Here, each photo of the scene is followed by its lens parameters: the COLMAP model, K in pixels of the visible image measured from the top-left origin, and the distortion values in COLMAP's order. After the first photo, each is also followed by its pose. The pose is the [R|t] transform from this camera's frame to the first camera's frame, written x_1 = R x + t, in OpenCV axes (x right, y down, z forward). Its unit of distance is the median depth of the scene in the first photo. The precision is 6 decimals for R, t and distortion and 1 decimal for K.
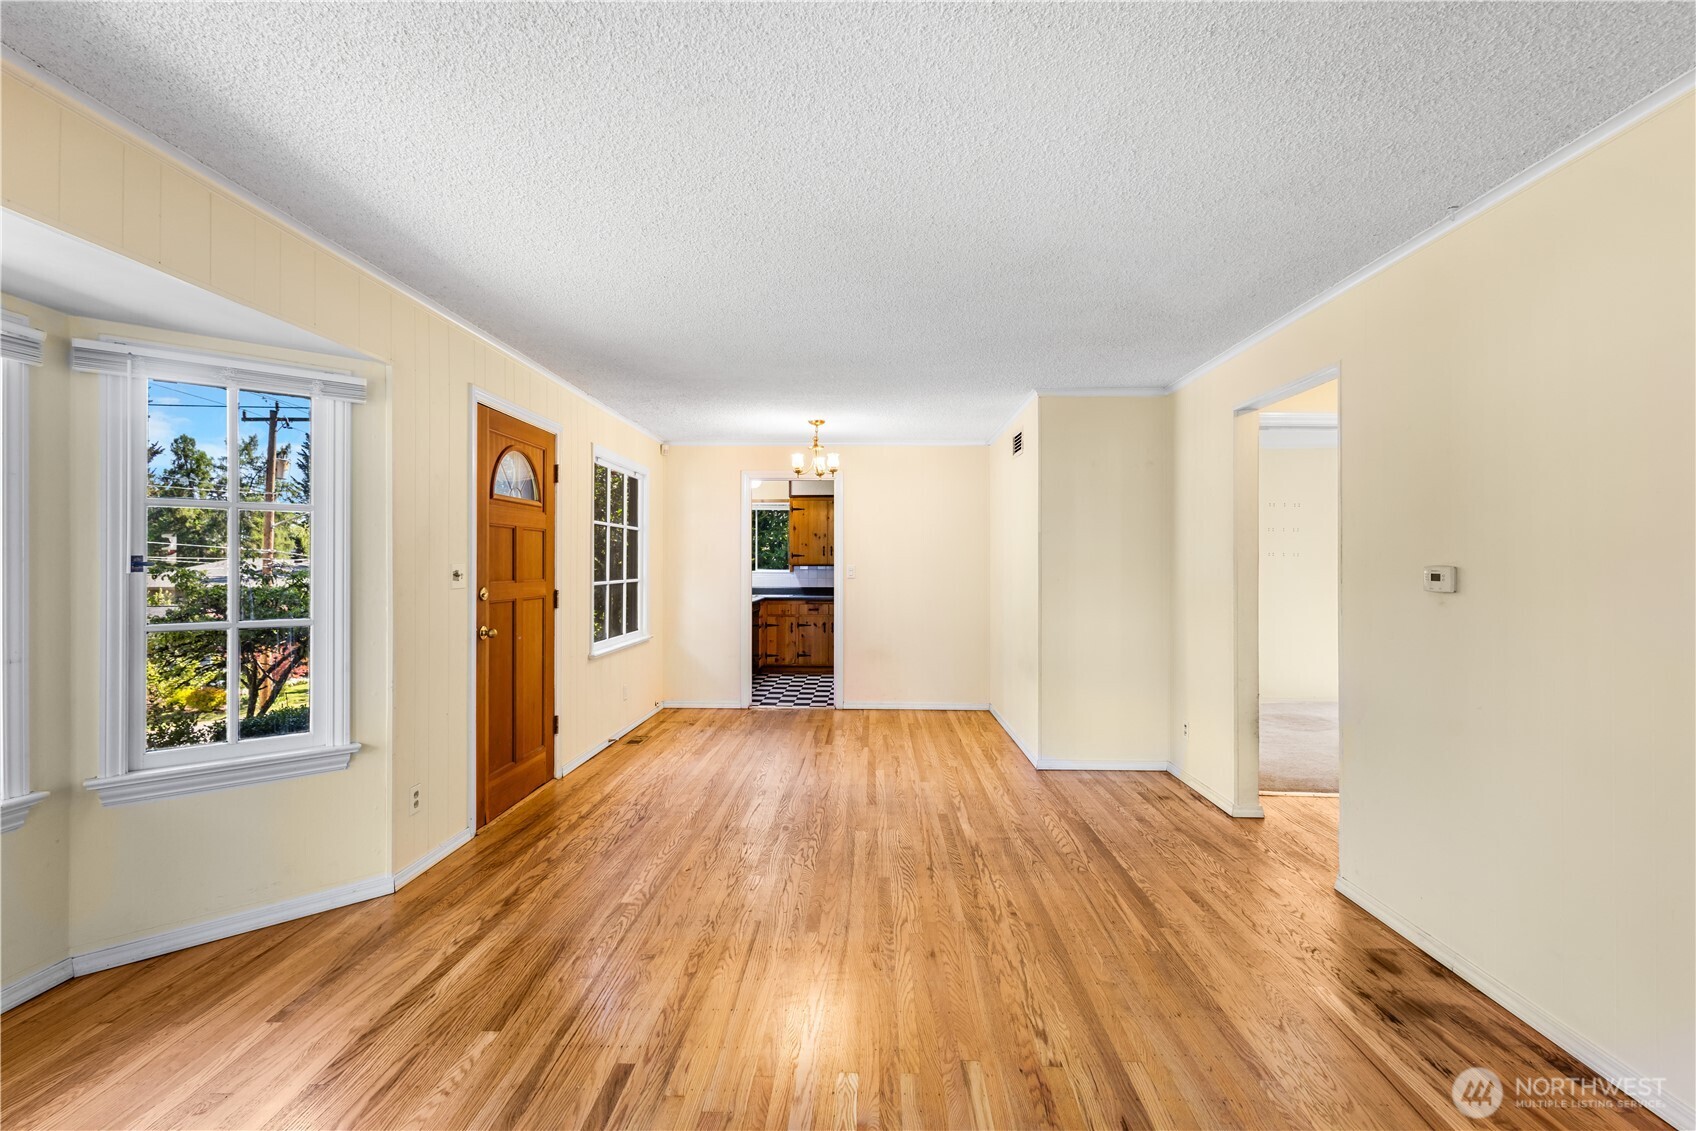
lens RADIAL K [[840.3, 0, 846.3], [0, 840.3, 566.2], [0, 0, 1]] dist [0.003587, 0.000187]
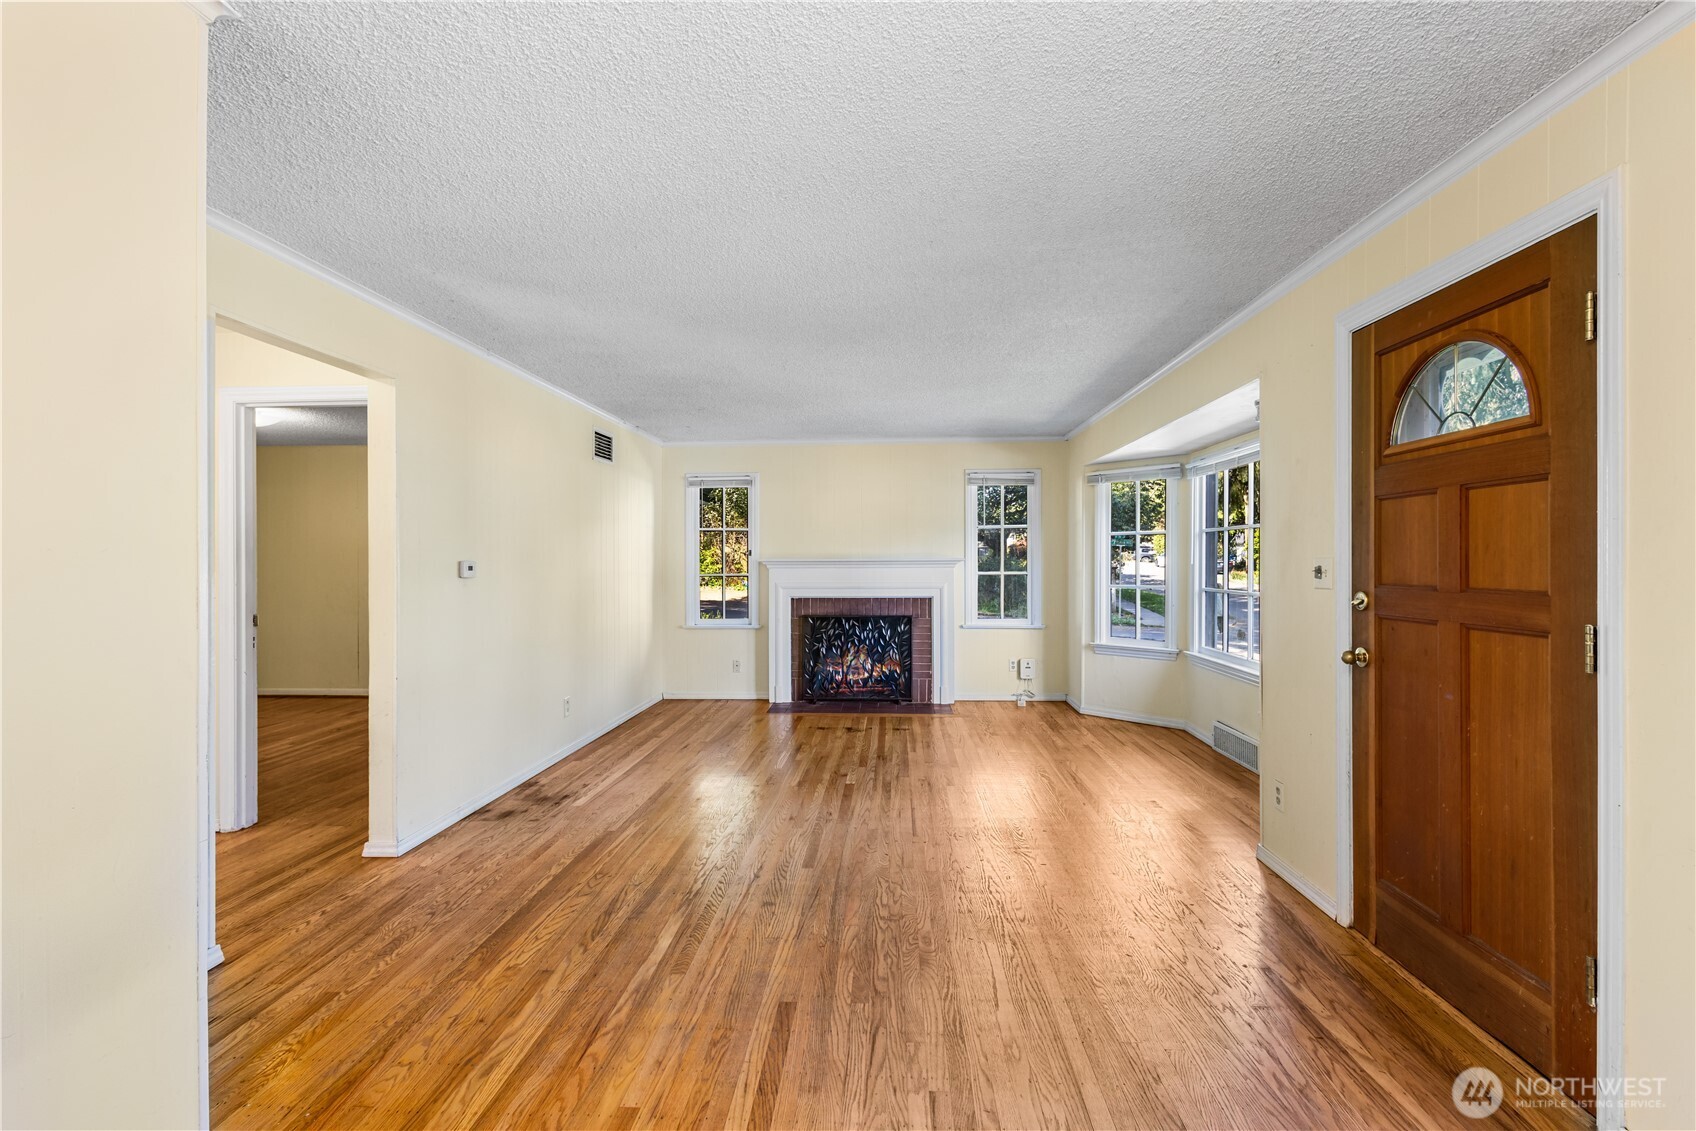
lens RADIAL K [[840.3, 0, 848.1], [0, 840.3, 559.8], [0, 0, 1]] dist [0.003587, 0.000187]
pose [[-0.999729, 0.001545, 0.023230, -0.026914], [0.001568, 0.999998, 0.000969, -0.002355], [-0.023228, 0.001005, -0.999730, 1.921590]]
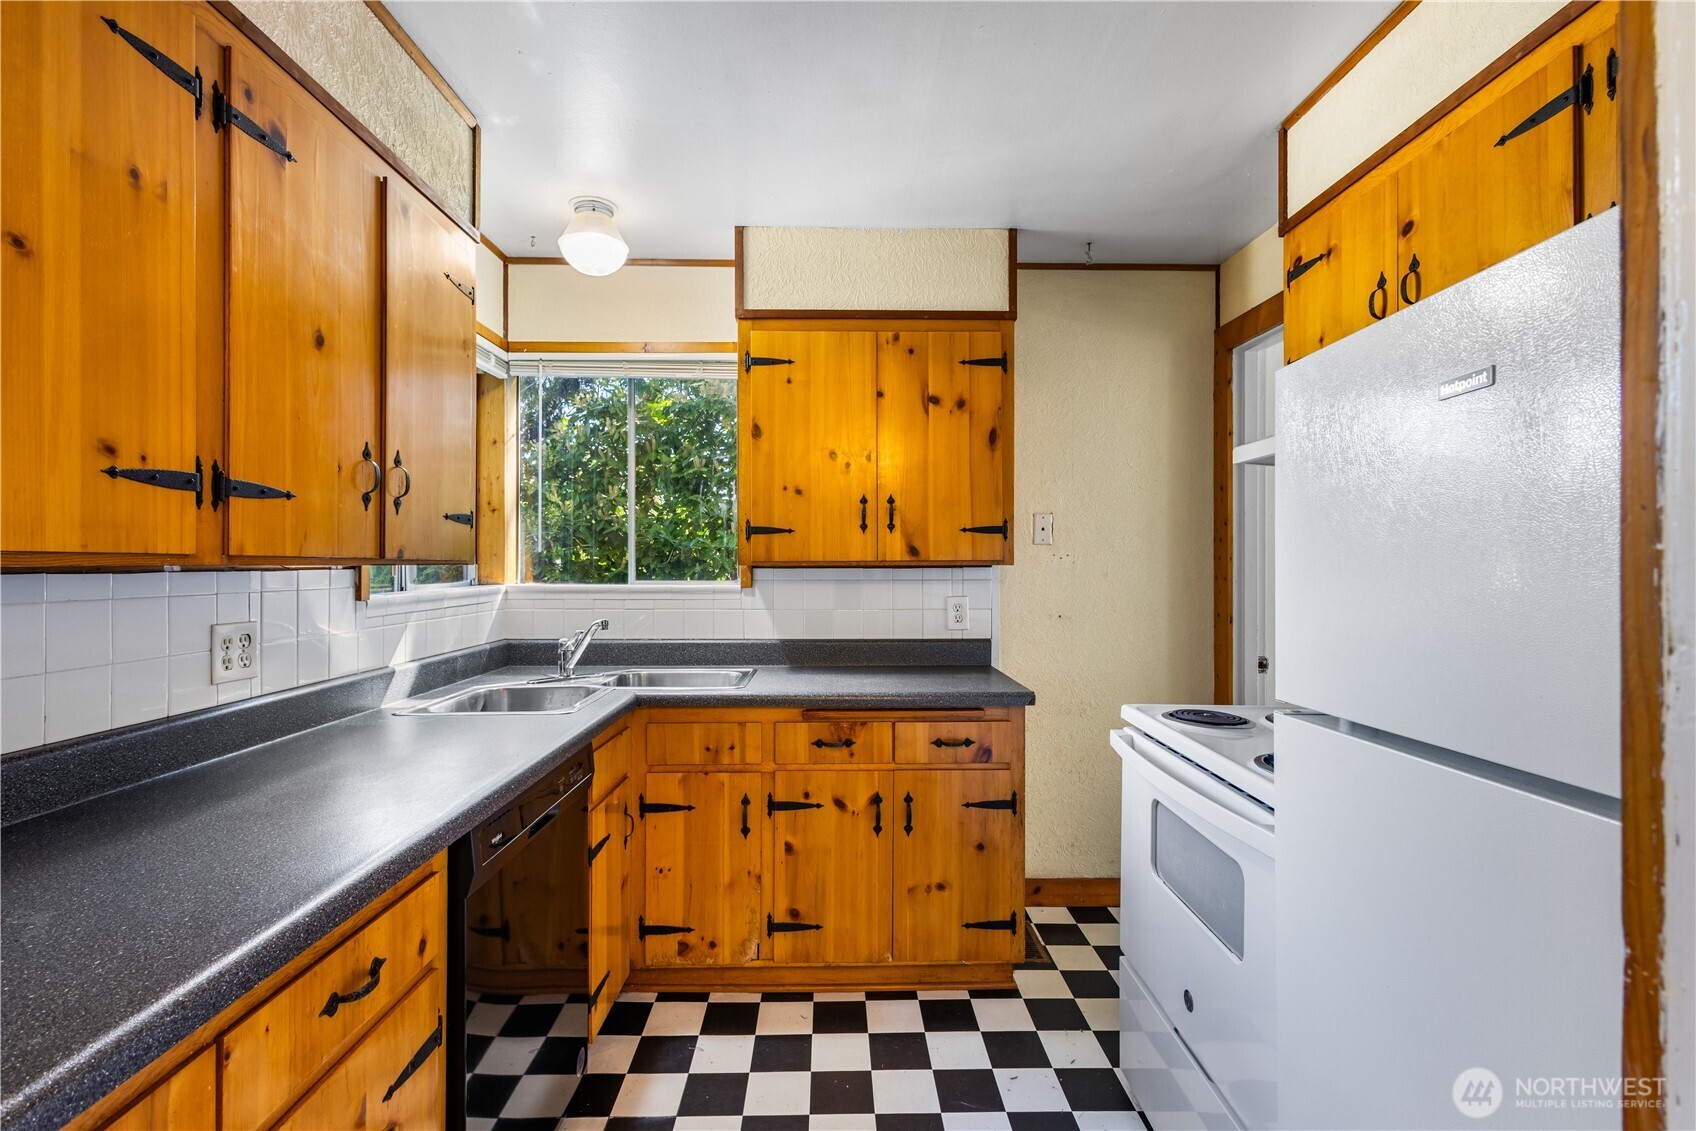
lens RADIAL K [[840.3, 0, 864.0], [0, 840.3, 554.4], [0, 0, 1]] dist [0.003587, 0.000187]
pose [[0.998526, -0.003200, 0.054188, -0.041563], [0.003059, 0.999992, 0.002697, -0.006033], [-0.054196, -0.002527, 0.998527, 0.723695]]
